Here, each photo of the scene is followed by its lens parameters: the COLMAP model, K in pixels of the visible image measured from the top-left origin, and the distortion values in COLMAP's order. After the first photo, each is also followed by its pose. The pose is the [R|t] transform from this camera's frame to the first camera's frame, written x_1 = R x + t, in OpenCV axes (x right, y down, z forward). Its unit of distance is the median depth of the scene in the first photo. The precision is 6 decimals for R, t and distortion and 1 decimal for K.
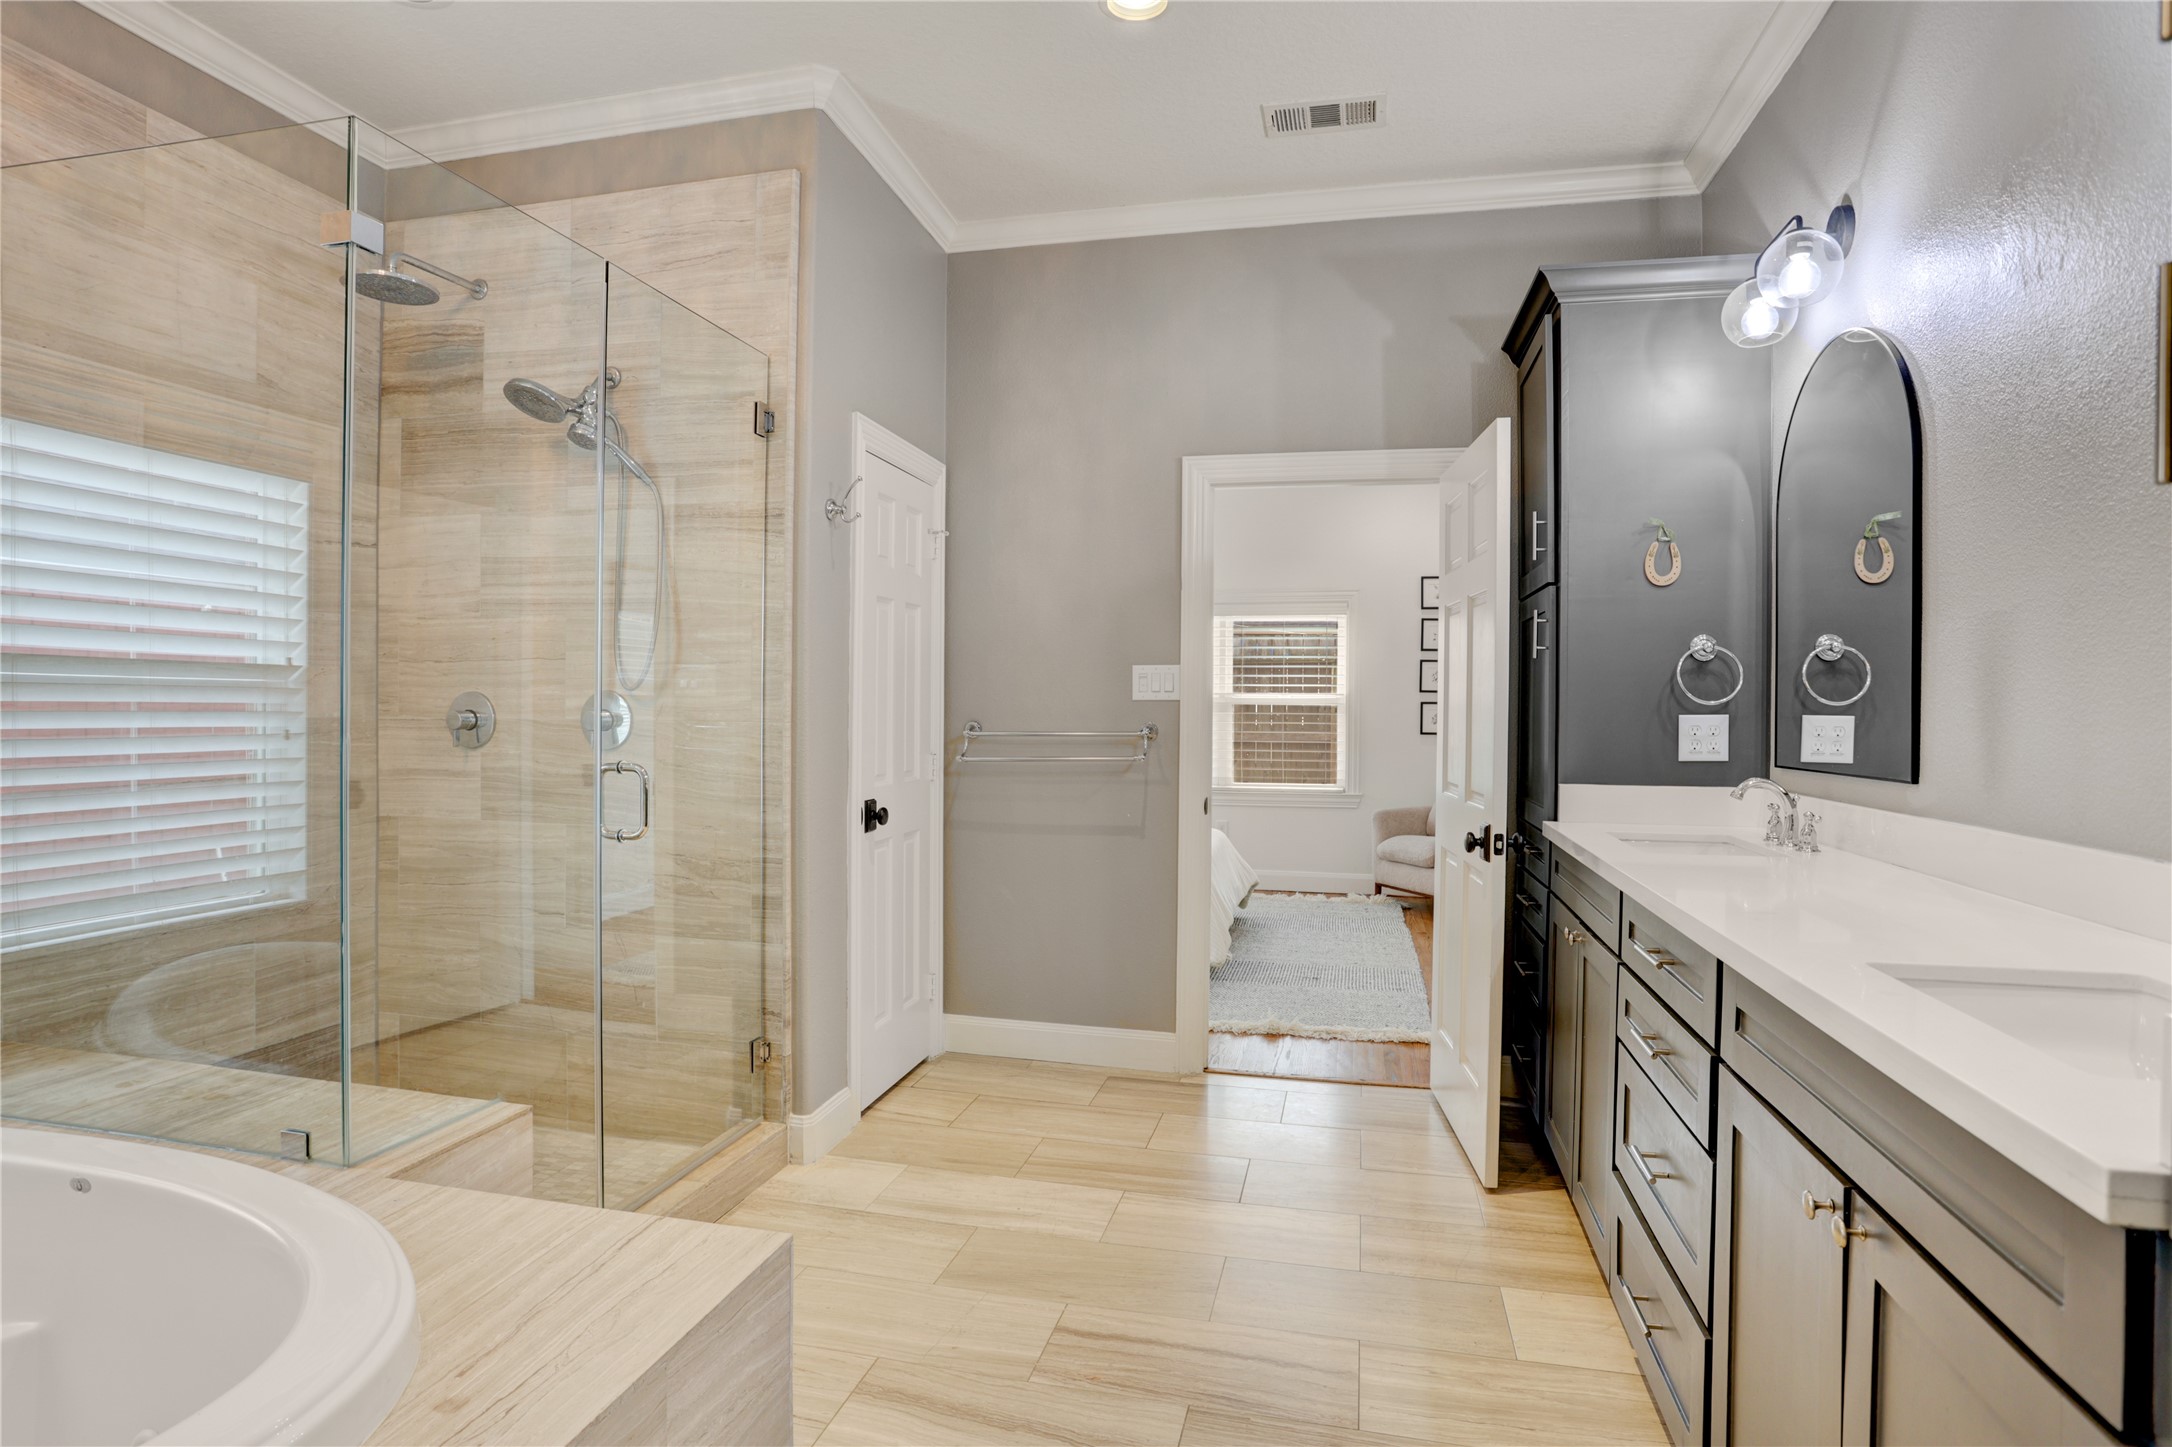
lens RADIAL K [[1184.4, 0, 1077.1], [0, 1184.4, 716.4], [0, 0, 1]] dist [-0.044113, 0.000182]
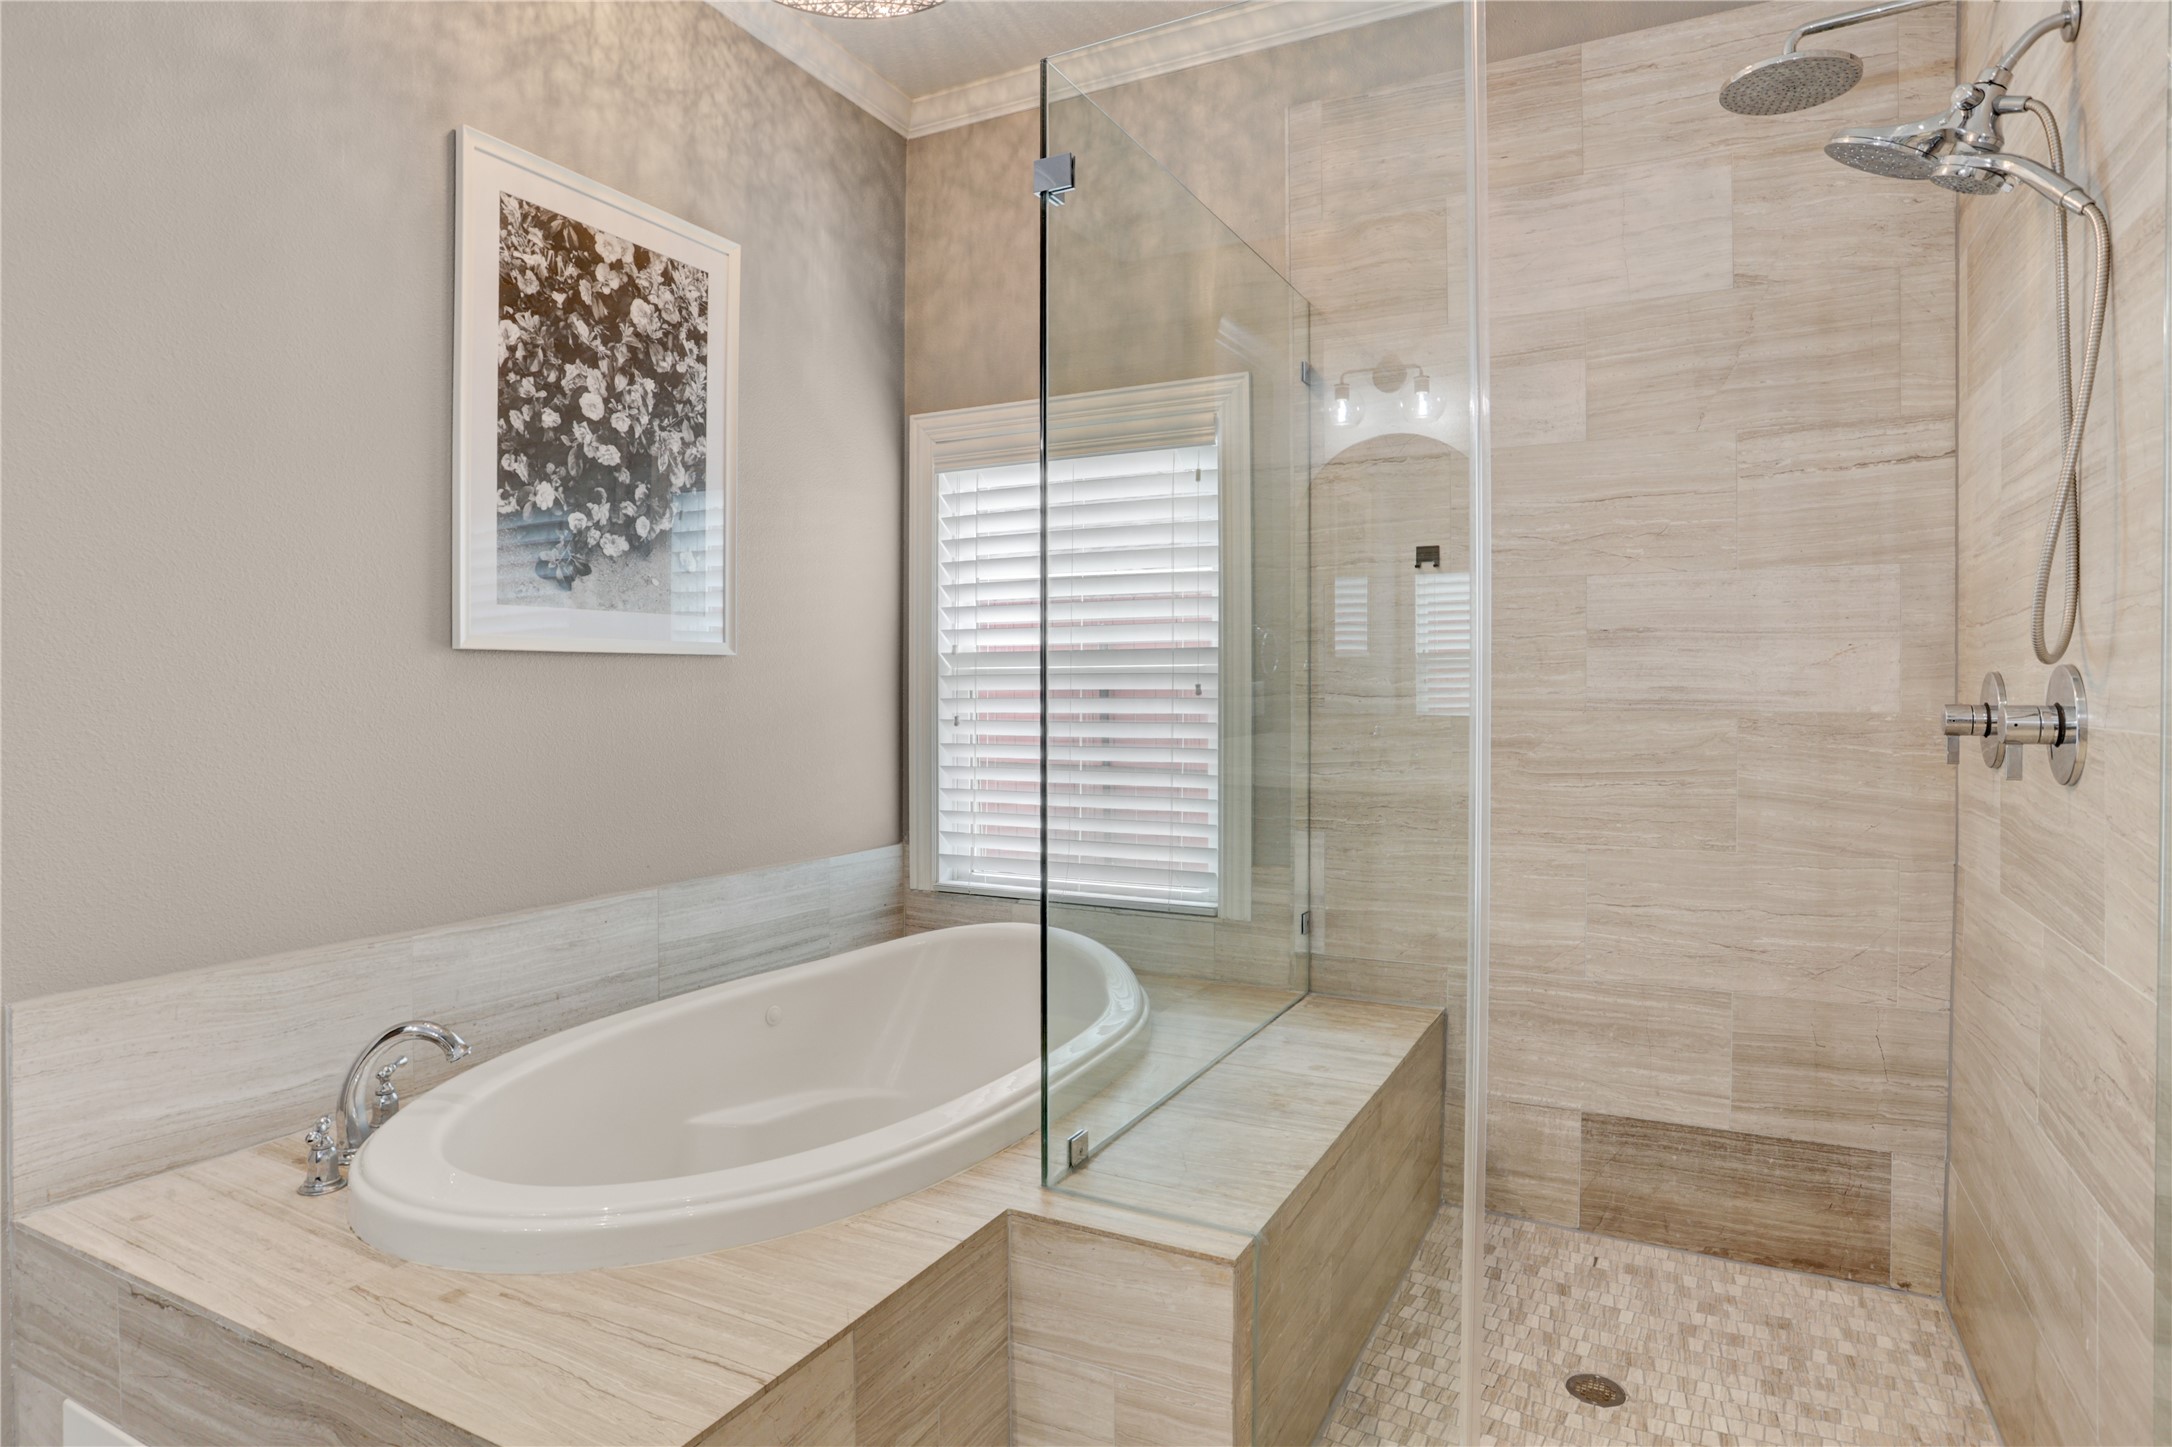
lens RADIAL K [[1184.4, 0, 1081.8], [0, 1184.4, 712.6], [0, 0, 1]] dist [-0.044113, 0.000182]
pose [[-0.251024, 0.007733, -0.967950, 0.248105], [-0.009985, 0.999894, 0.010577, -0.003680], [0.967929, 0.012320, -0.250920, 1.125937]]
